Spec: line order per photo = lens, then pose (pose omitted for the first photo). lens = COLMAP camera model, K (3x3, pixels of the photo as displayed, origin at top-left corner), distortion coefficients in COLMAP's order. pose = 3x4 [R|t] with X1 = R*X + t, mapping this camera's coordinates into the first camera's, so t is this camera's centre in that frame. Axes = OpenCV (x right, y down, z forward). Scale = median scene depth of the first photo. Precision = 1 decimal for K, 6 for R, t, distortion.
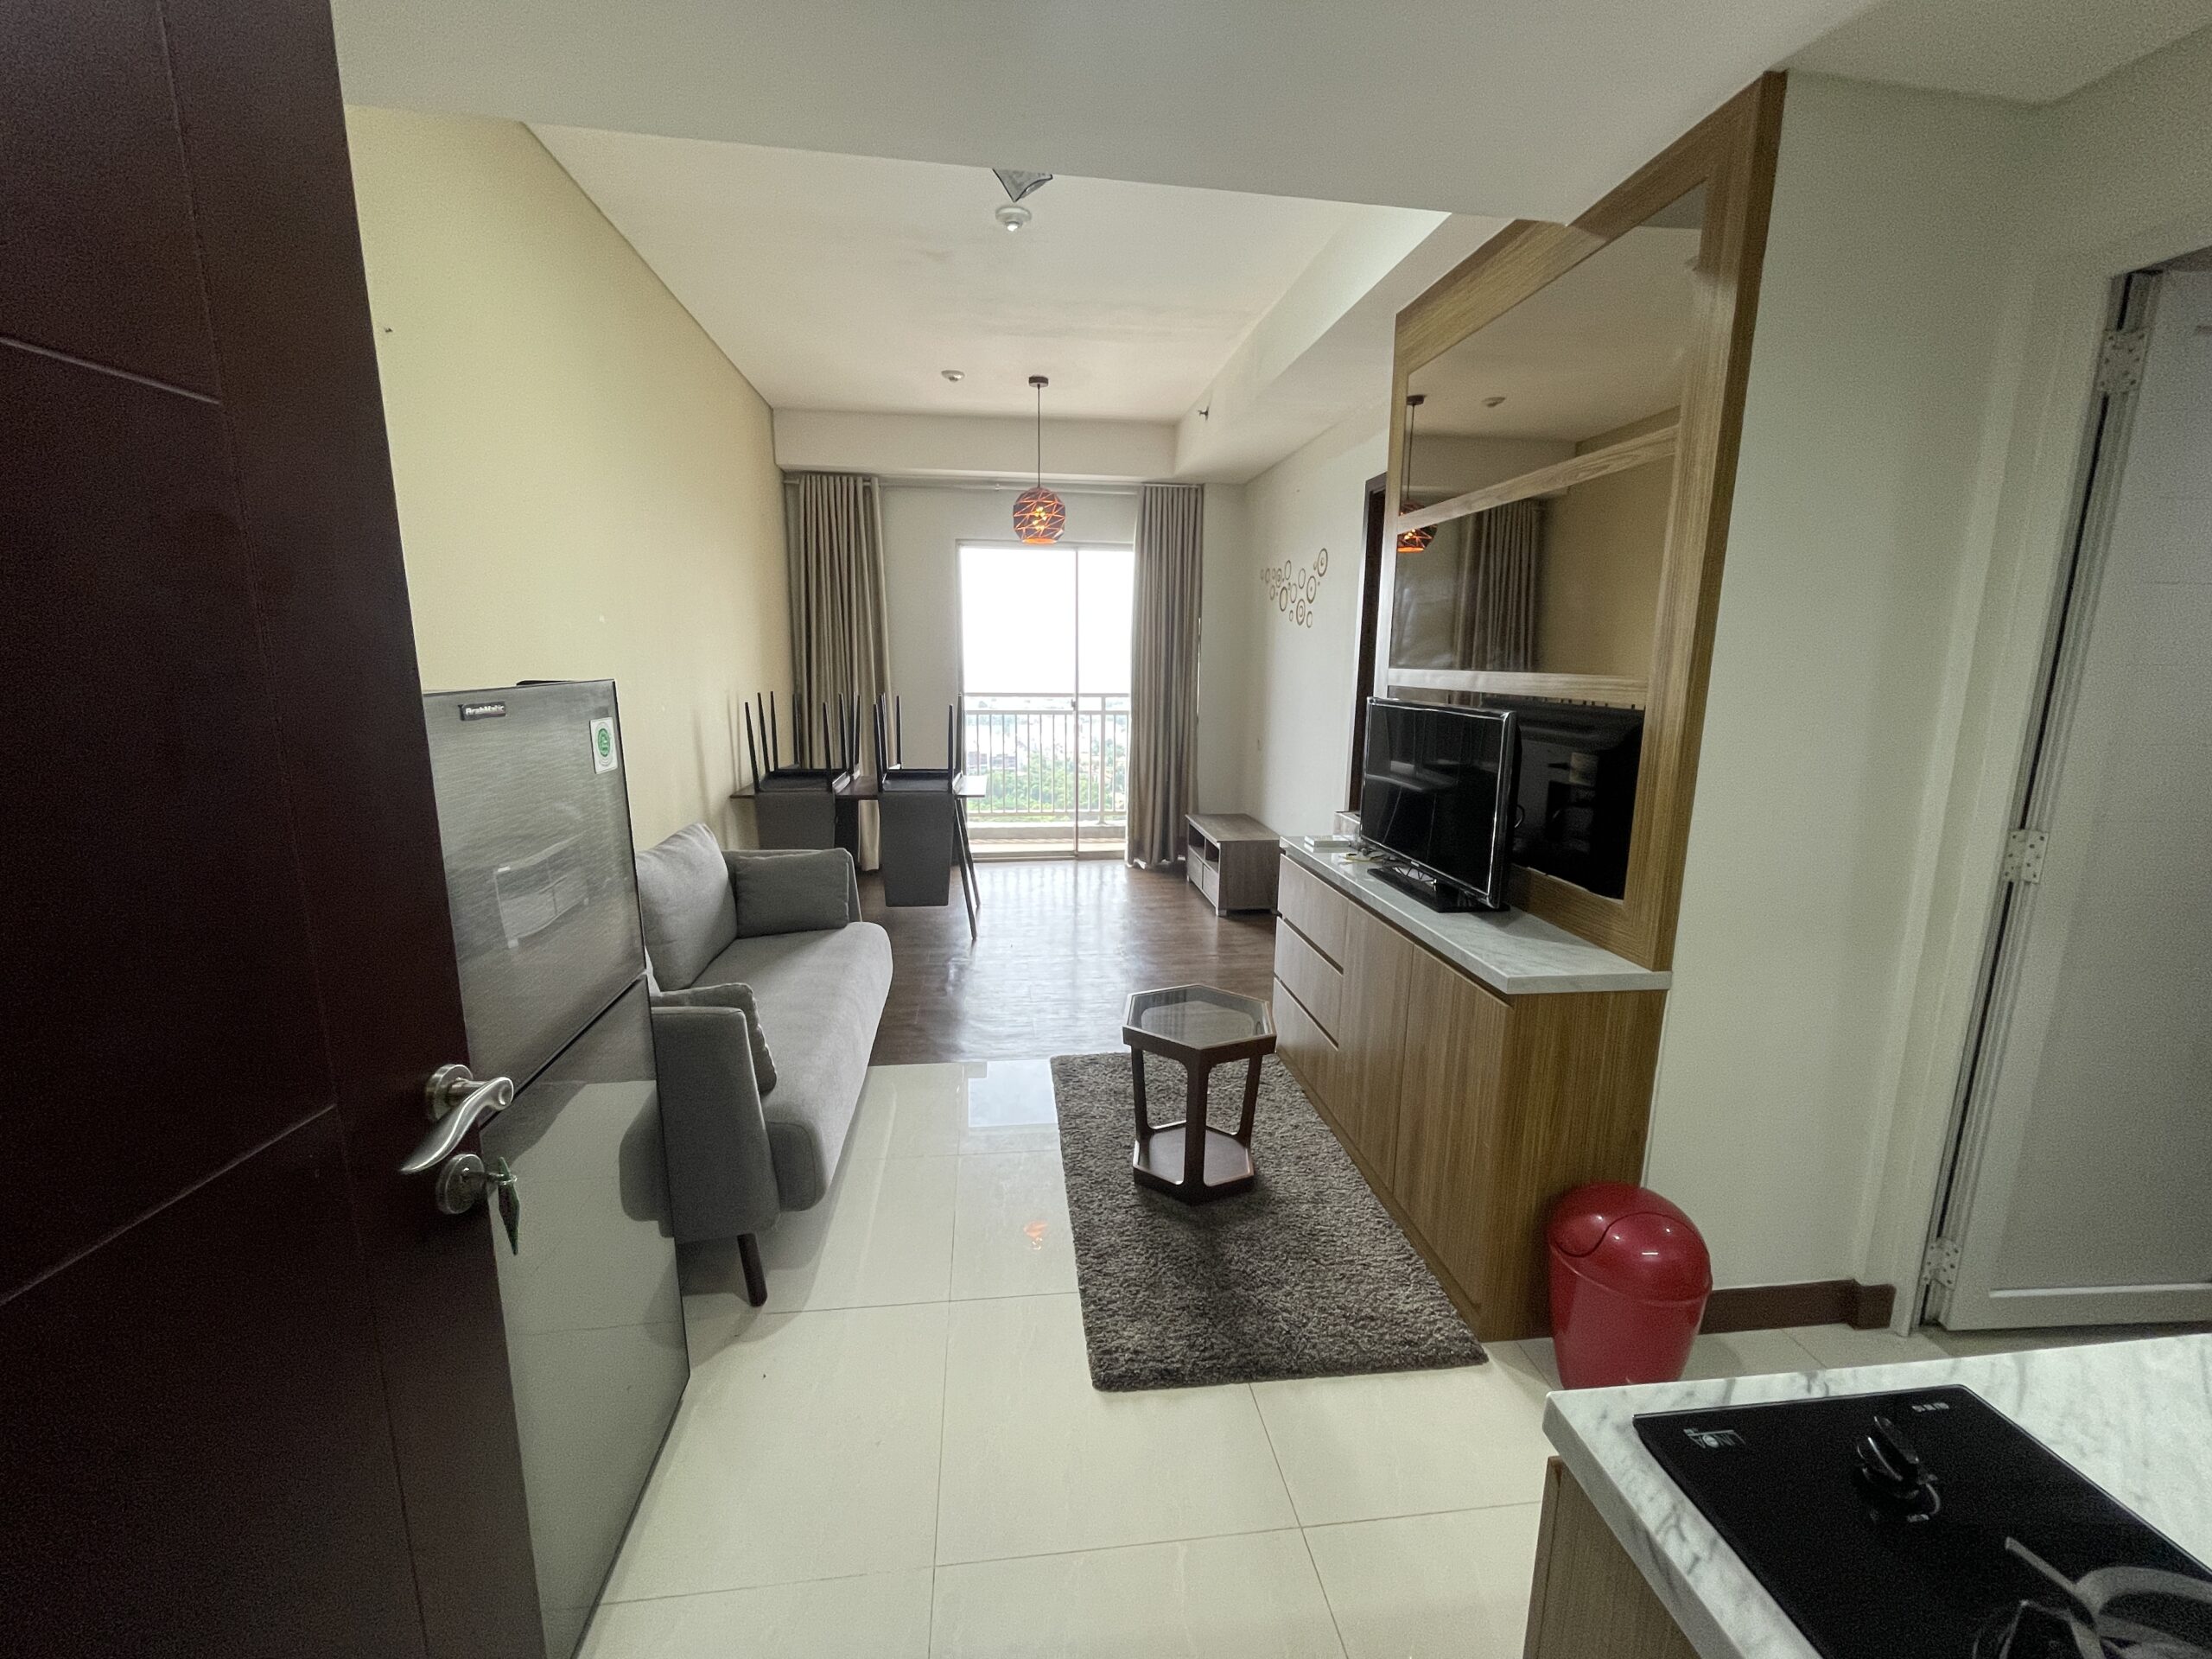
lens RADIAL K [[894.0, 0, 1113.8], [0, 894.0, 828.2], [0, 0, 1]] dist [-0.002861, -0.000289]
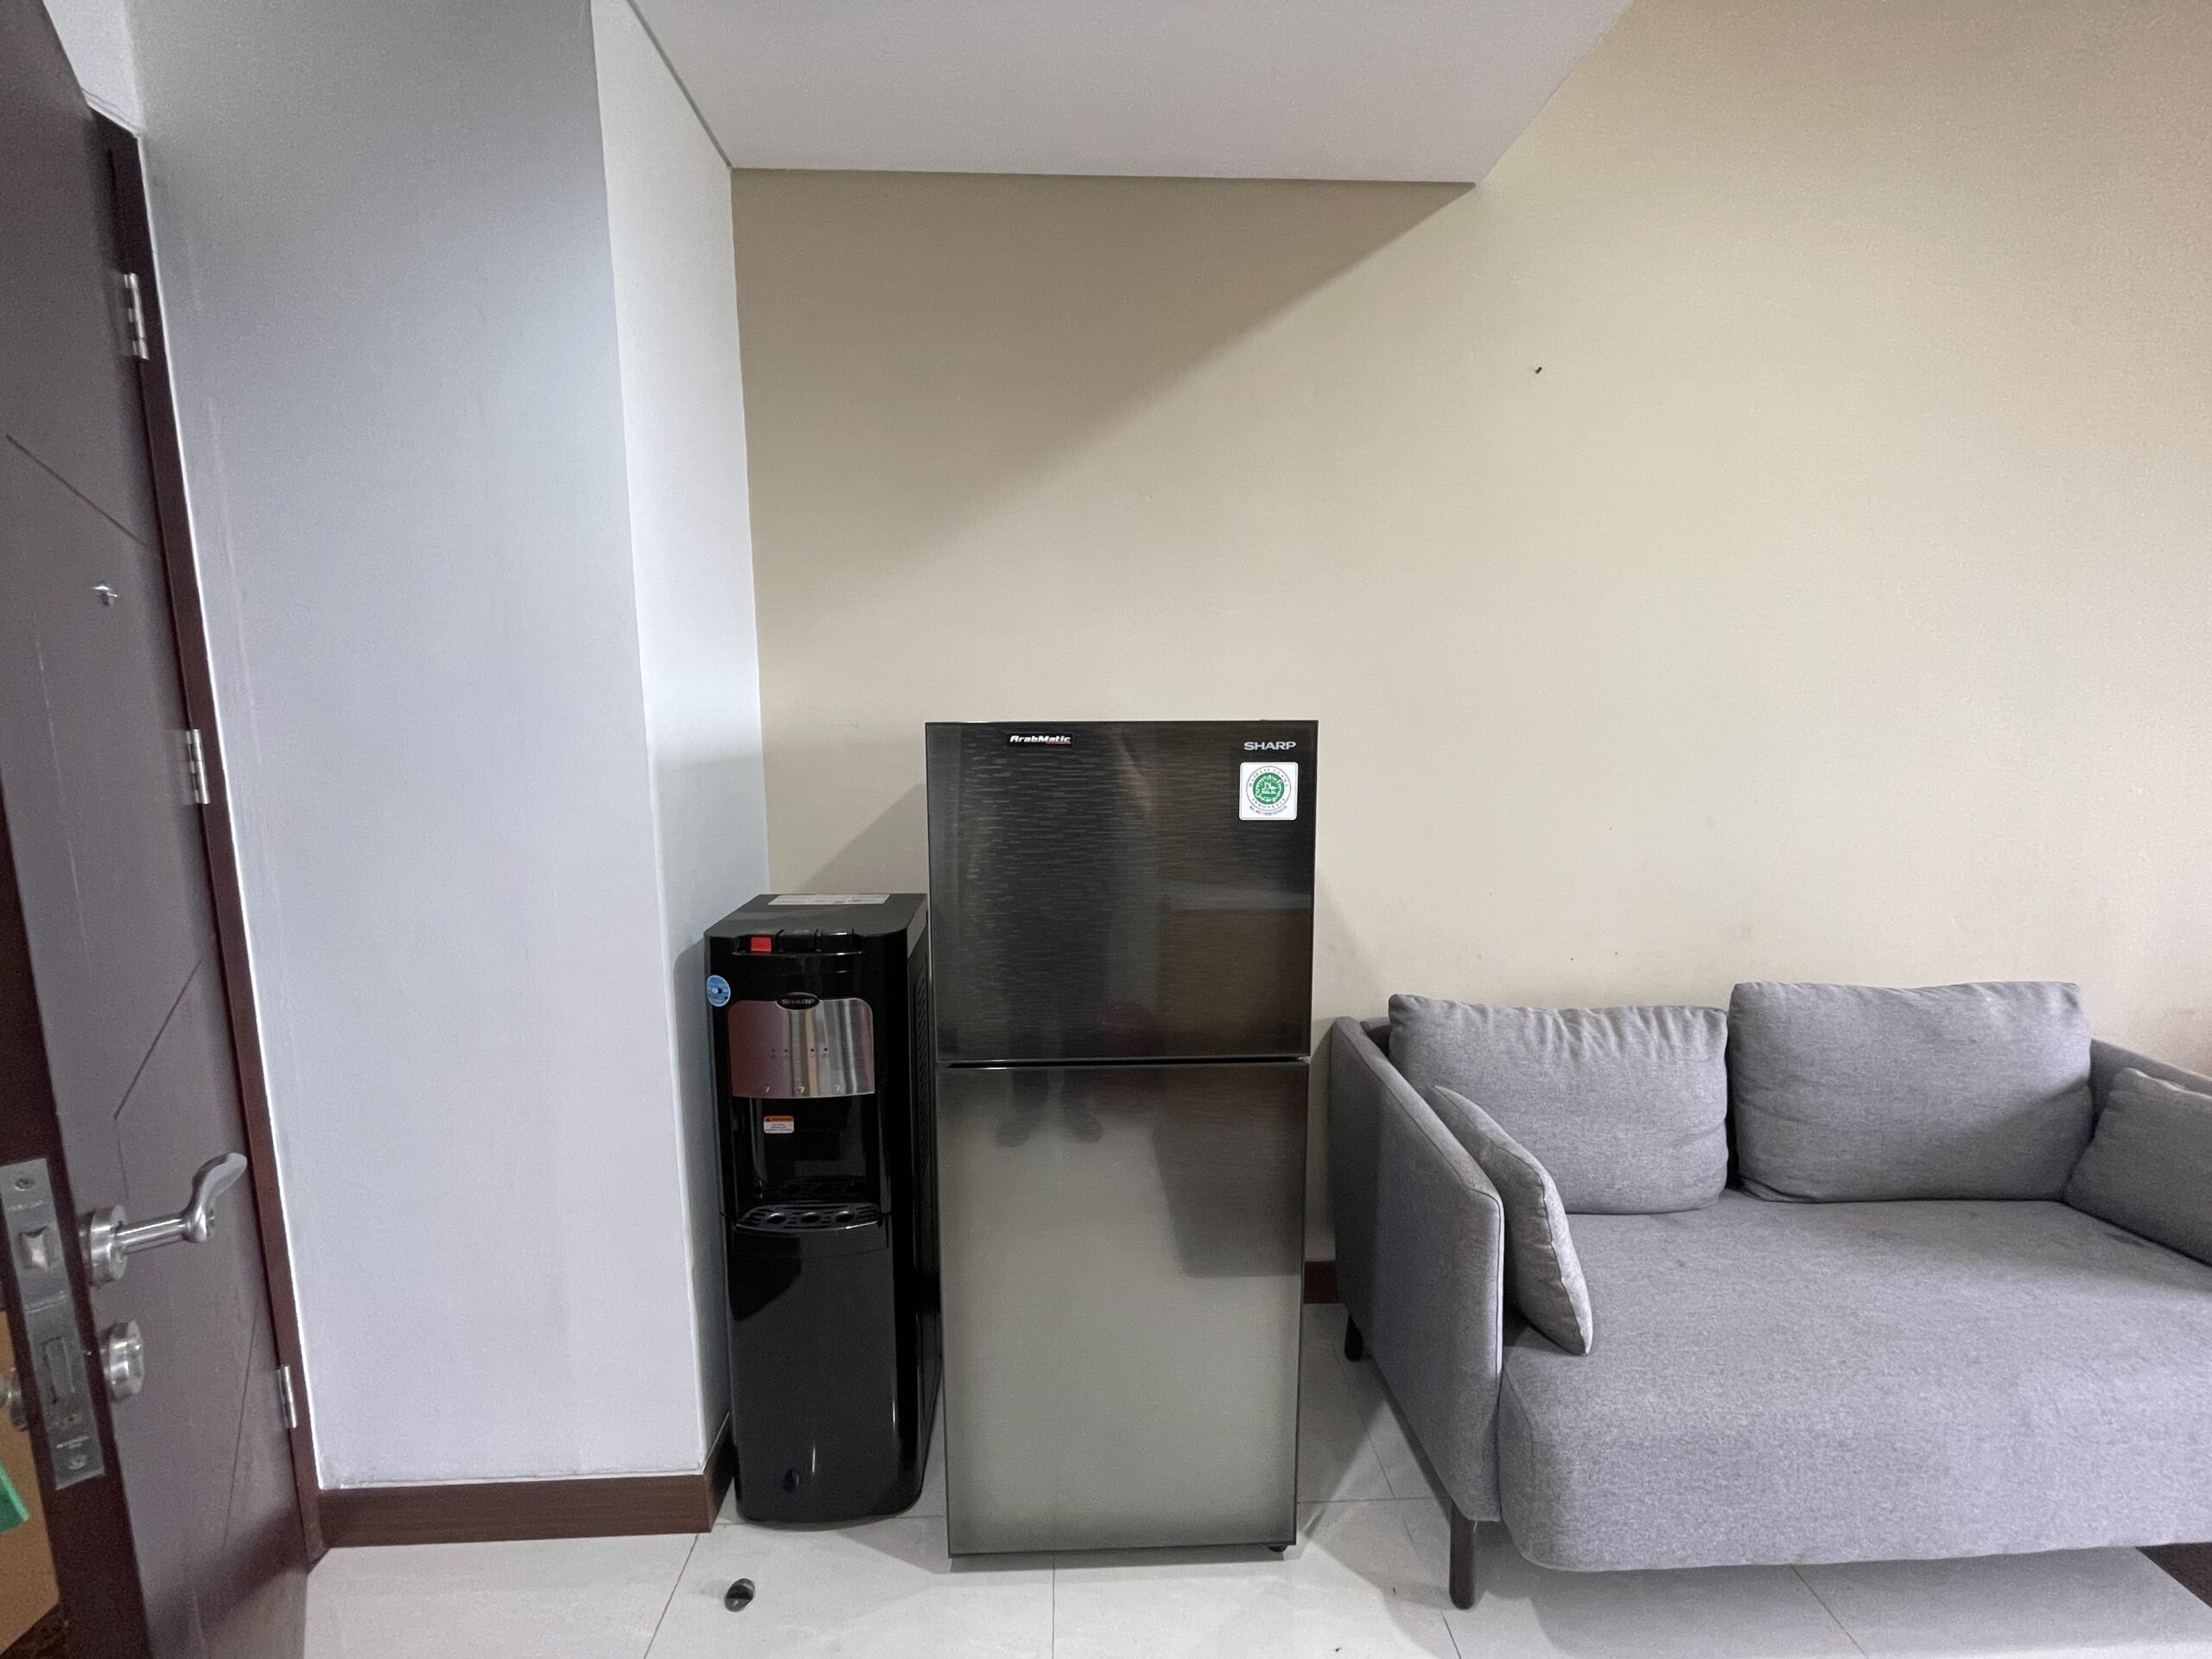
lens RADIAL K [[894.0, 0, 1115.1], [0, 894.0, 829.4], [0, 0, 1]] dist [-0.002861, -0.000289]
pose [[-0.093968, 0.127750, -0.987345, 0.109219], [-0.189782, 0.971249, 0.143729, -0.049546], [0.977319, 0.200886, -0.067022, 0.289344]]
